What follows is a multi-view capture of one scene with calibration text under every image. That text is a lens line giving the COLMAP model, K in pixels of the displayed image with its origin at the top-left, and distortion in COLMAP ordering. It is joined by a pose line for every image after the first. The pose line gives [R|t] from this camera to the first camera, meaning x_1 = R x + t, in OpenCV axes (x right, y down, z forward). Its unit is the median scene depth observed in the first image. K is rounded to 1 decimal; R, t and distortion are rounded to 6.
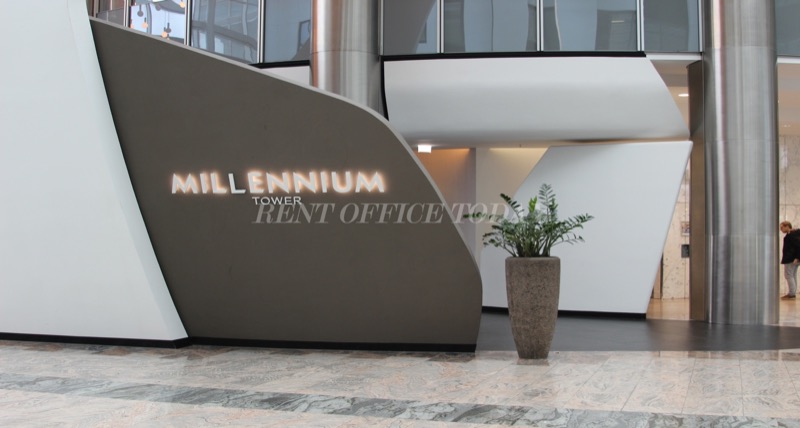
lens RADIAL K [[1022.0, 0, 400.0], [0, 1022.0, 214.0], [0, 0, 1]] dist [-0.148705, 0.013921]
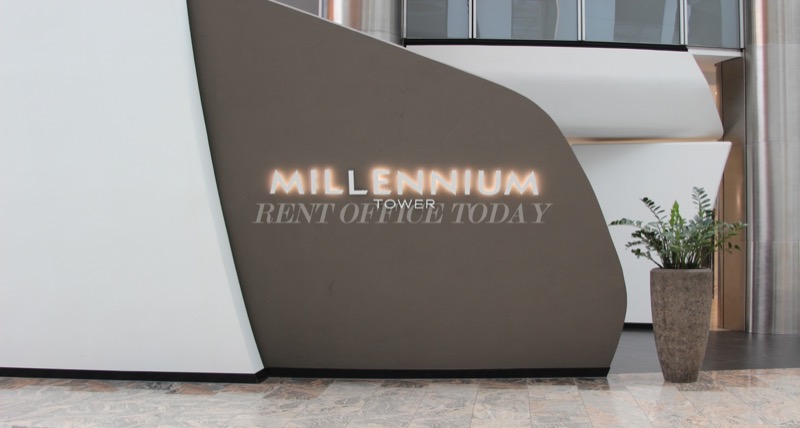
lens RADIAL K [[1037.5, 0, 400.0], [0, 1037.5, 214.0], [0, 0, 1]] dist [-0.116387, 0.023001]
pose [[0.975928, 0.004357, 0.218047, -0.304448], [-0.004850, 0.999987, 0.001728, -0.006074], [-0.218037, -0.002744, 0.975937, 0.170467]]
